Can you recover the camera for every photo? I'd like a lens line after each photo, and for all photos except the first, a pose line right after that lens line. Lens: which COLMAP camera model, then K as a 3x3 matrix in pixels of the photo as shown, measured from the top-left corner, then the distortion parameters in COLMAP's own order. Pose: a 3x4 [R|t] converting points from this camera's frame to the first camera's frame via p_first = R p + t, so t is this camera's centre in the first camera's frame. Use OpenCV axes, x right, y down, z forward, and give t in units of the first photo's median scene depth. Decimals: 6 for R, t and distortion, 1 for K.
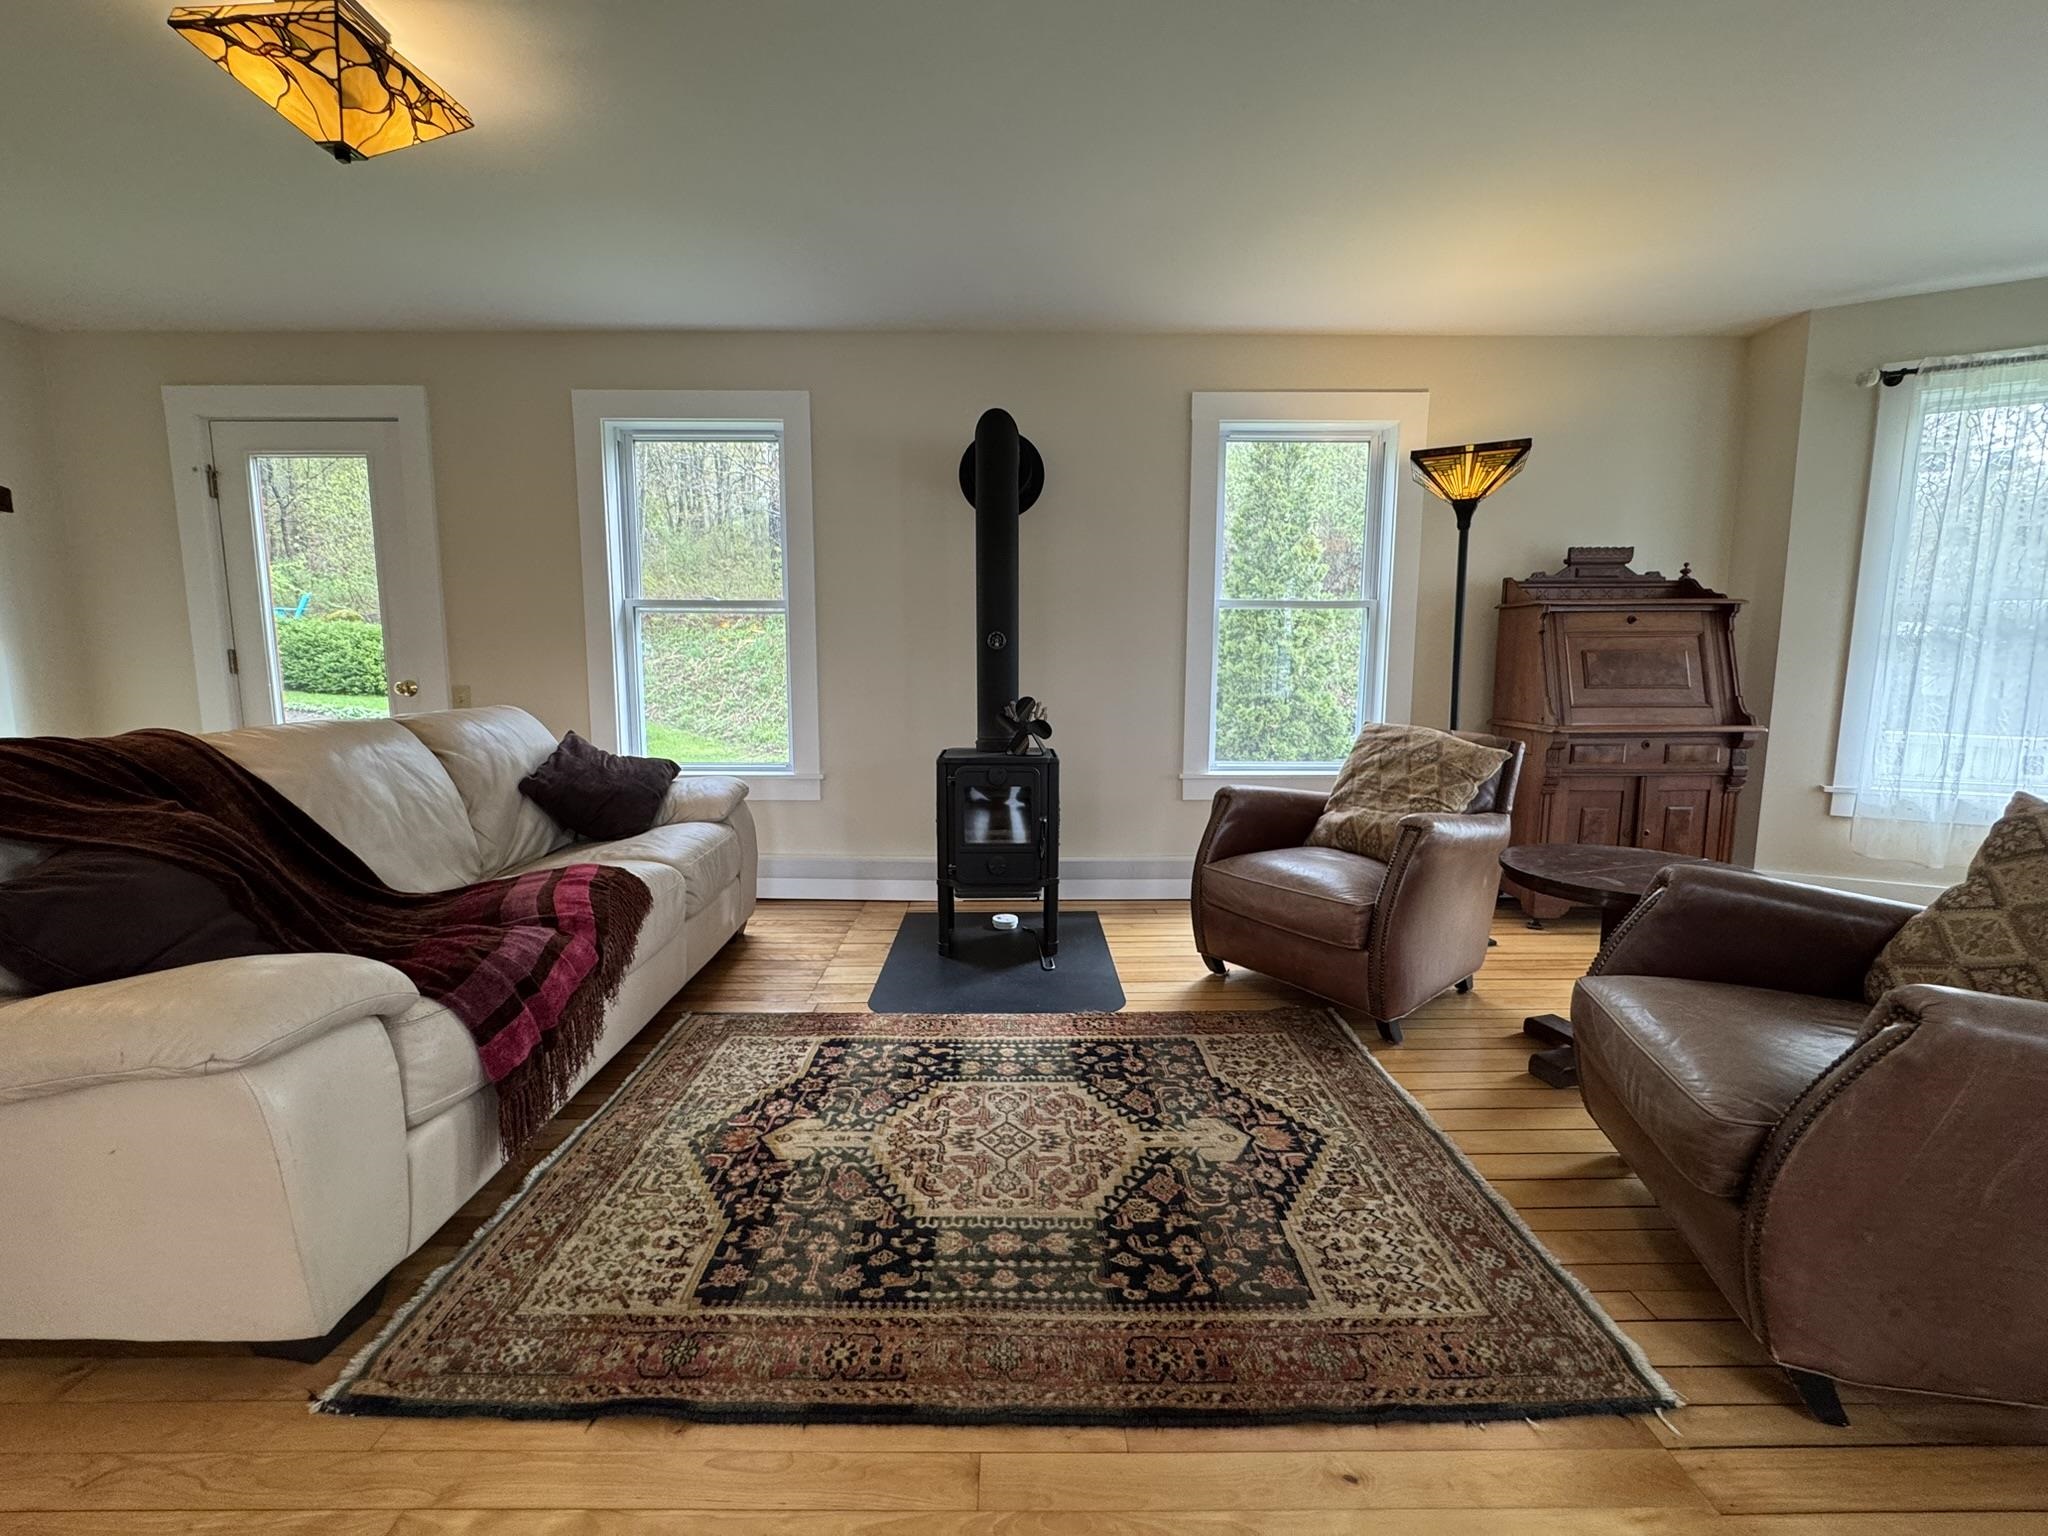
lens RADIAL K [[819.5, 0, 1022.4], [0, 819.5, 764.1], [0, 0, 1]] dist [-0.003198, 0.000388]
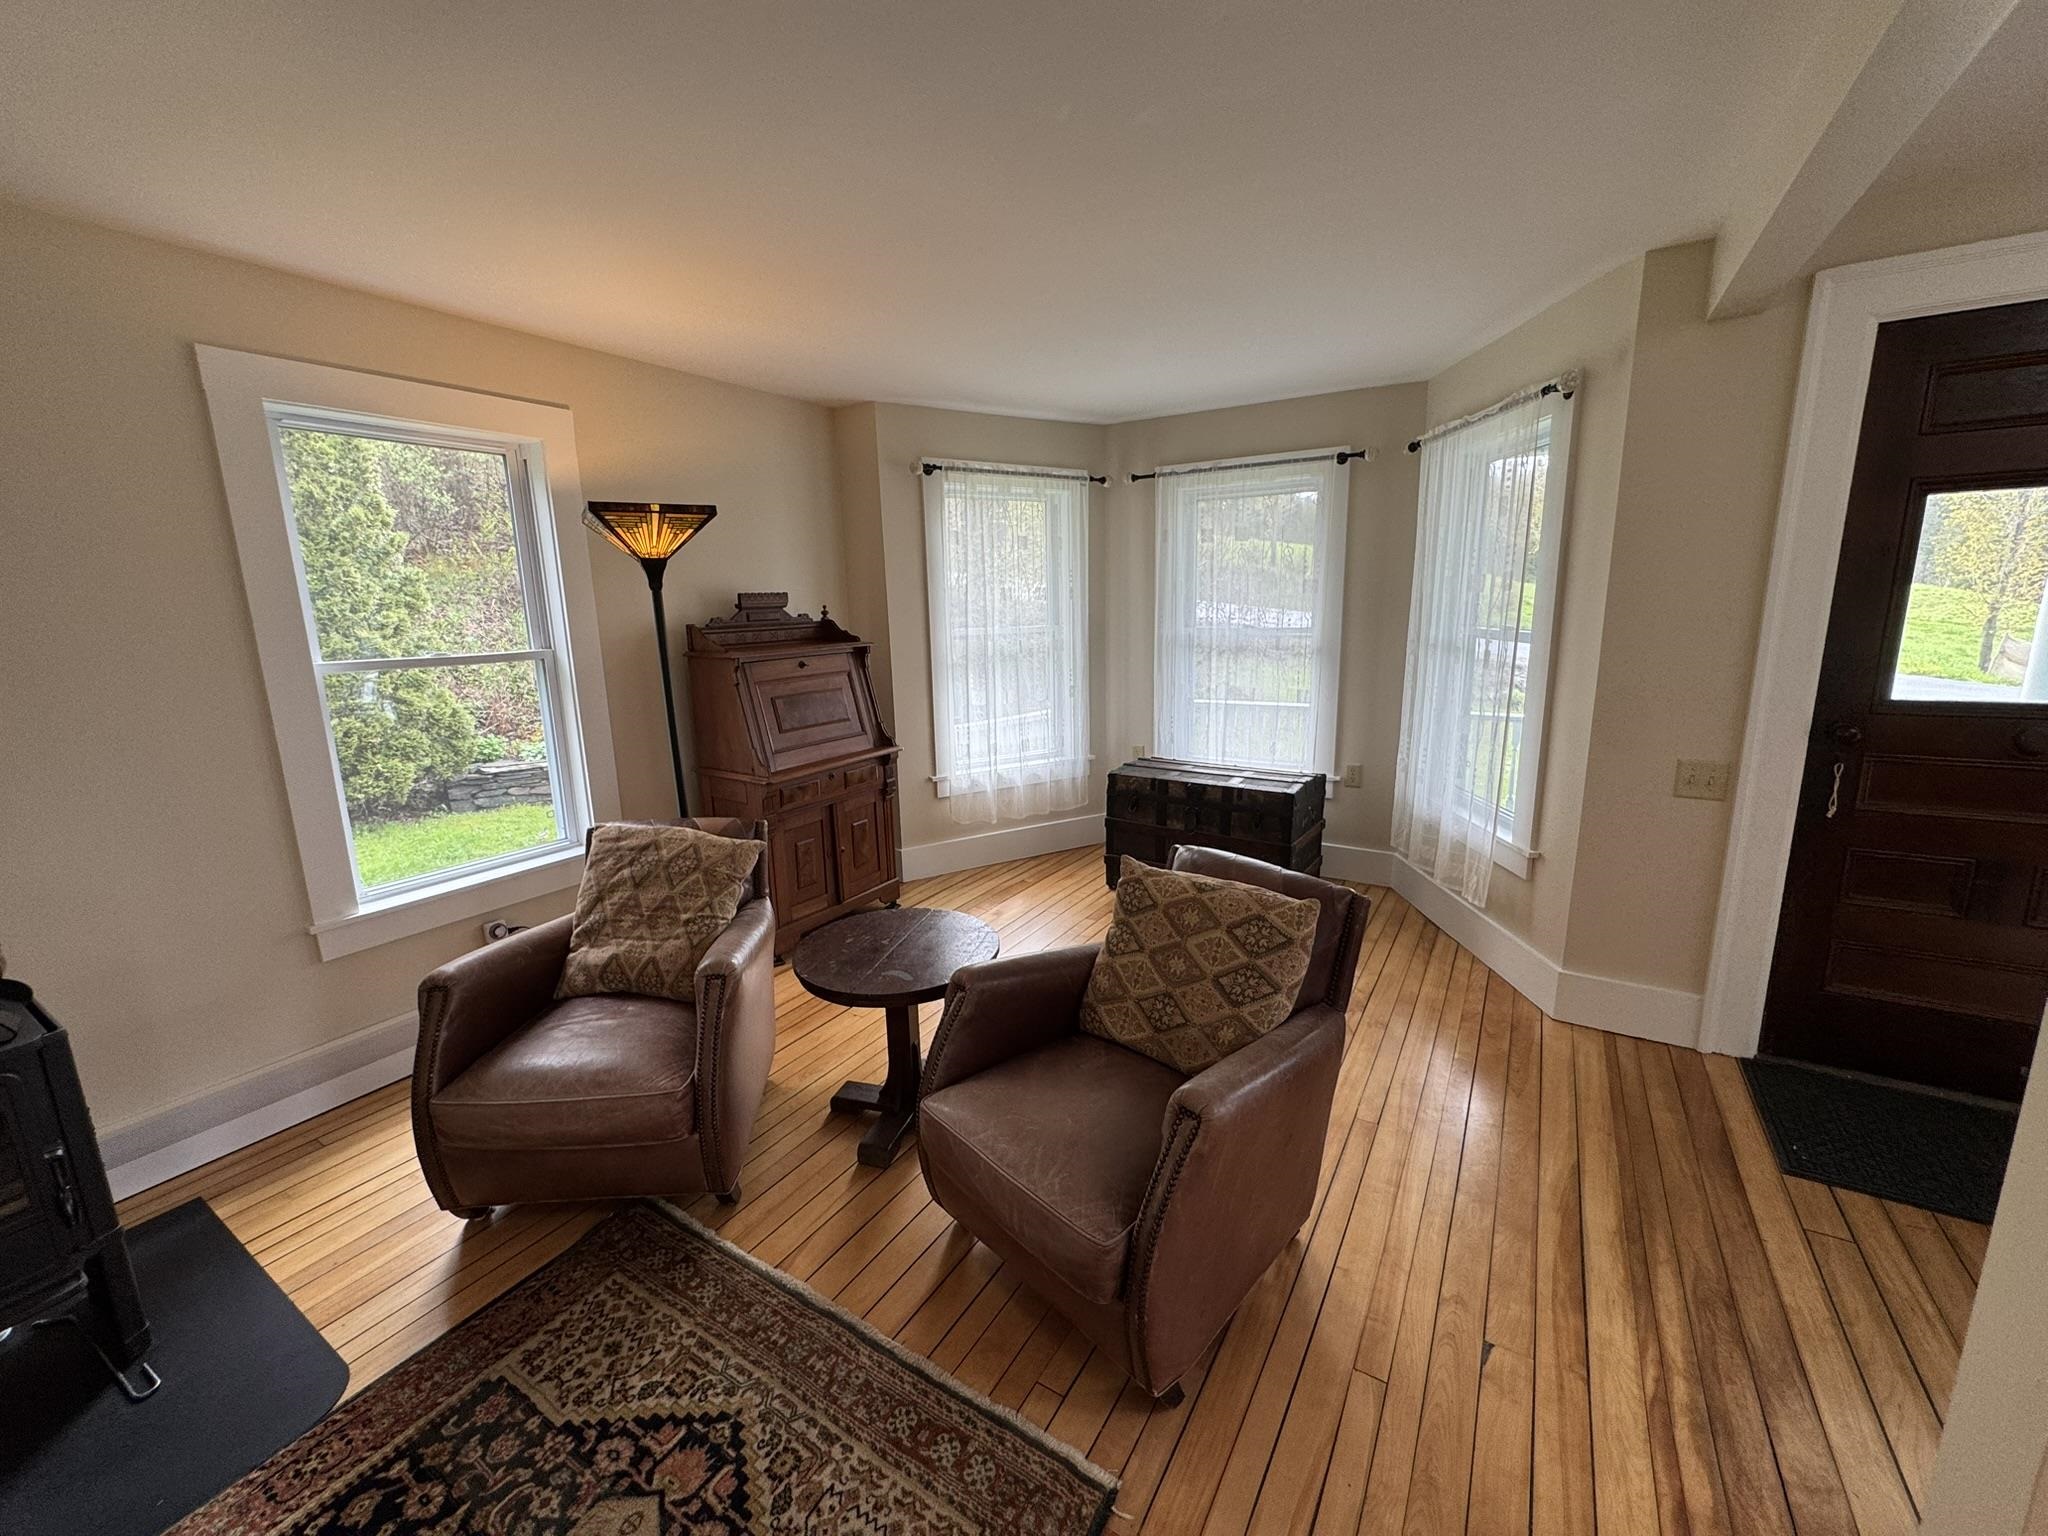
lens RADIAL K [[819.5, 0, 1022.4], [0, 819.5, 764.1], [0, 0, 1]] dist [-0.003198, 0.000388]
pose [[0.538069, -0.179742, 0.823513, -0.032044], [0.123757, 0.983258, 0.133748, -0.199178], [-0.833766, 0.029950, 0.551305, 0.194322]]
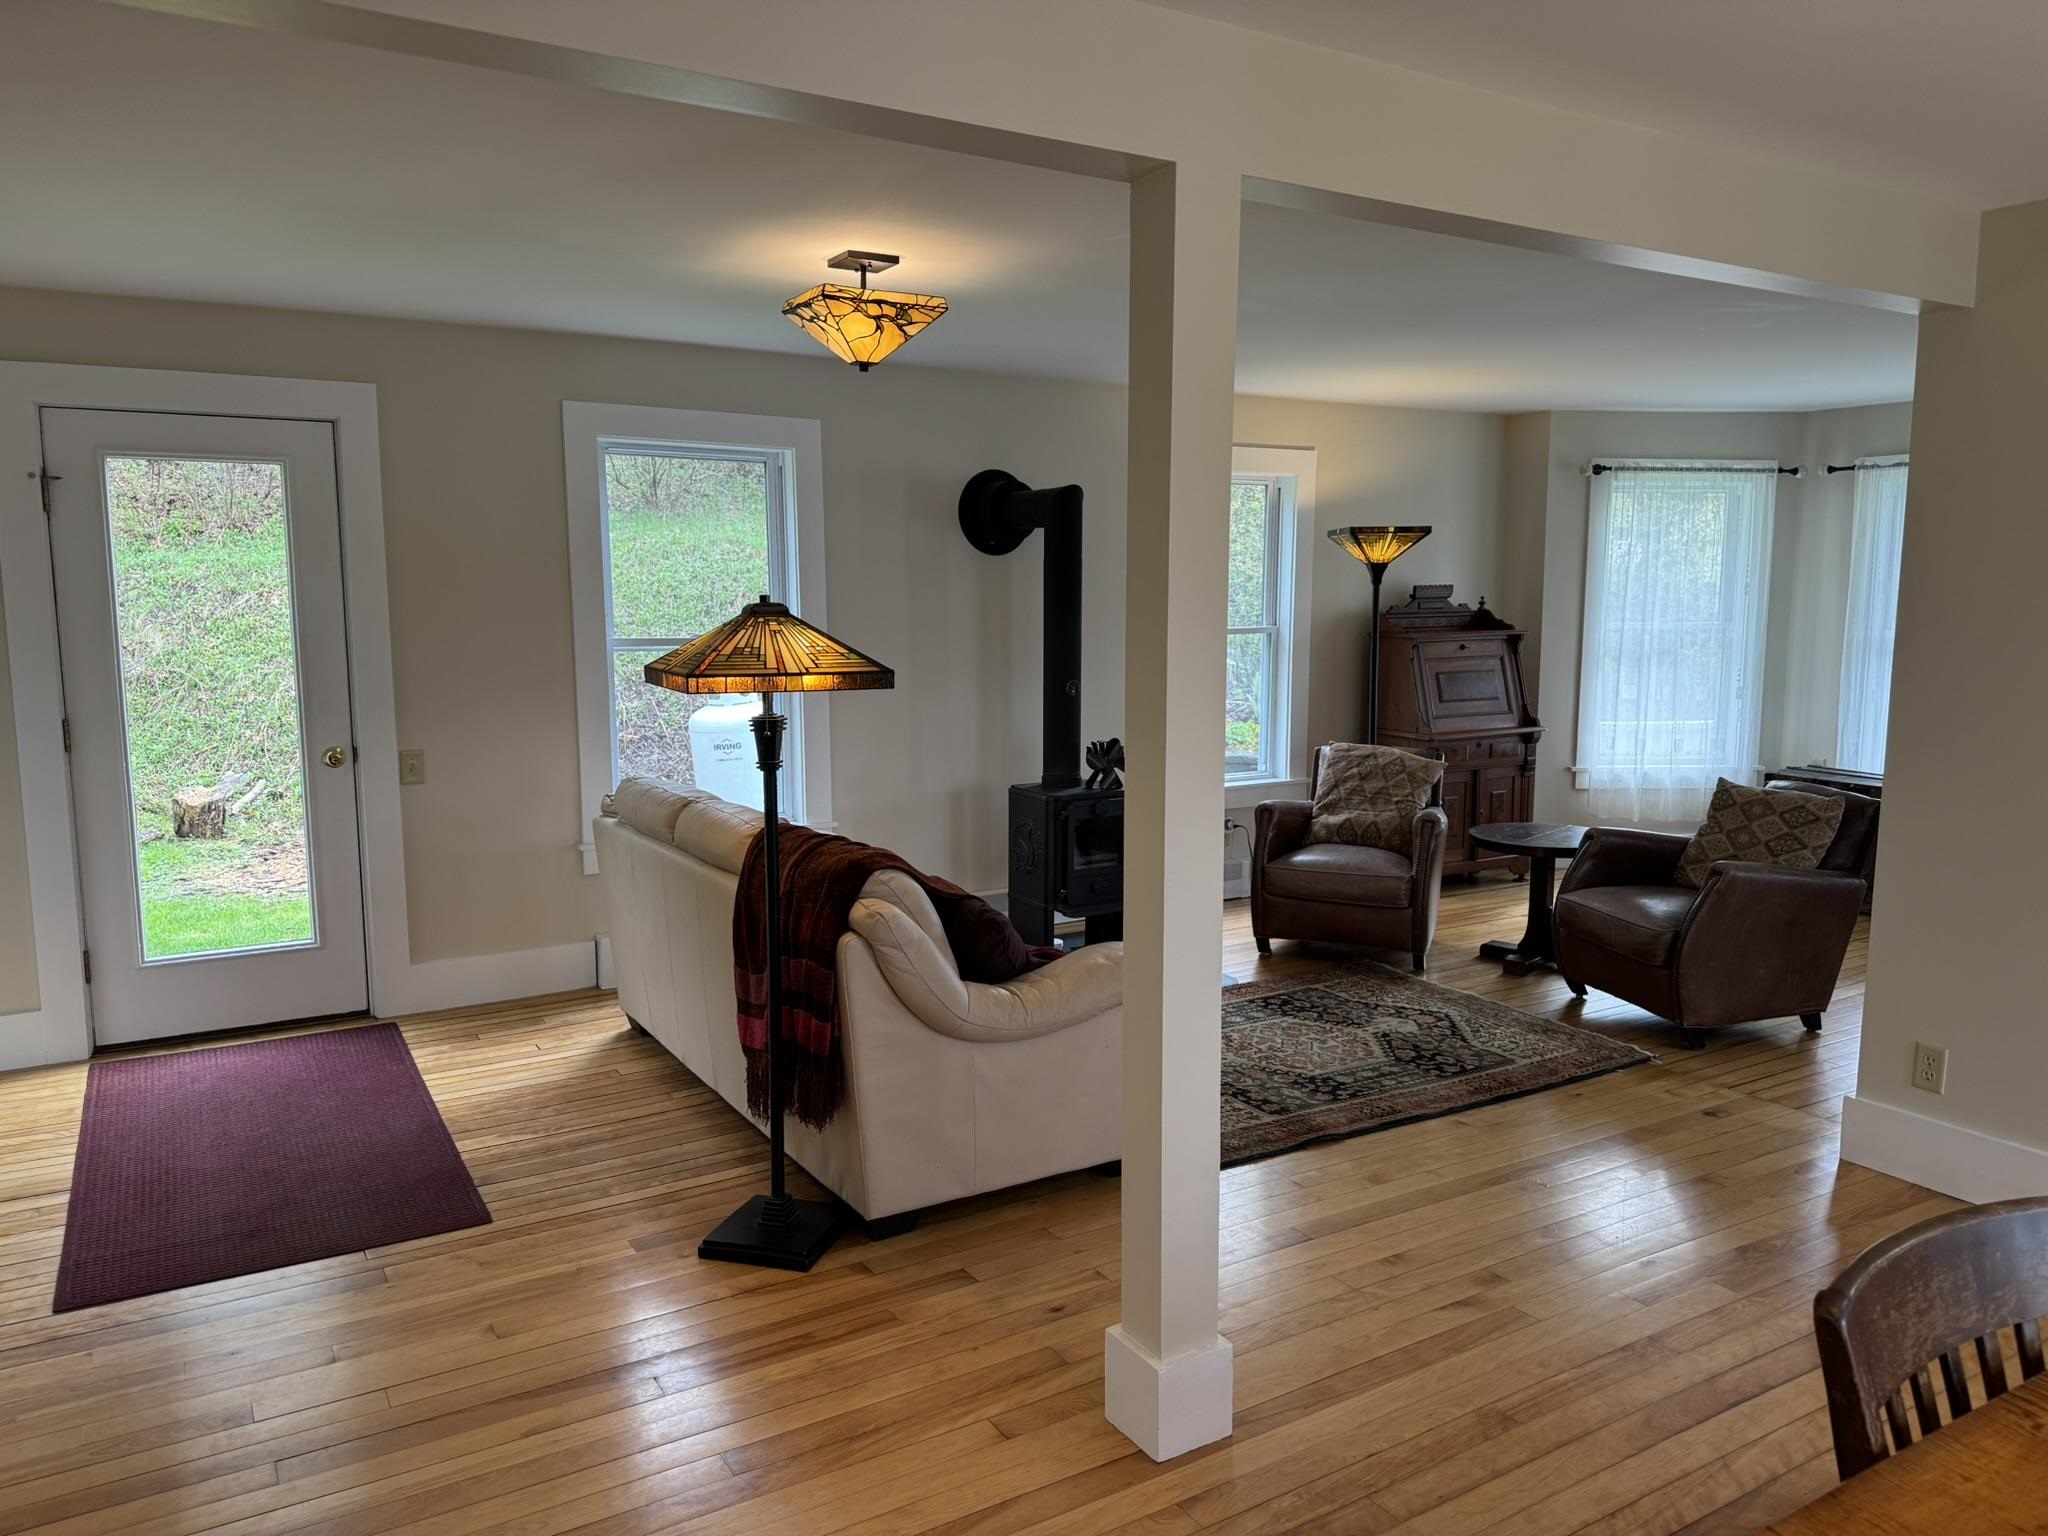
lens RADIAL K [[1413.5, 0, 1024.0], [0, 1413.5, 768.0], [0, 0, 1]] dist [0.169246, -0.345684]
pose [[0.862003, -0.065448, 0.502660, -1.256134], [0.060968, 0.997817, 0.025366, -0.110992], [-0.503223, 0.008780, 0.864112, -0.749601]]
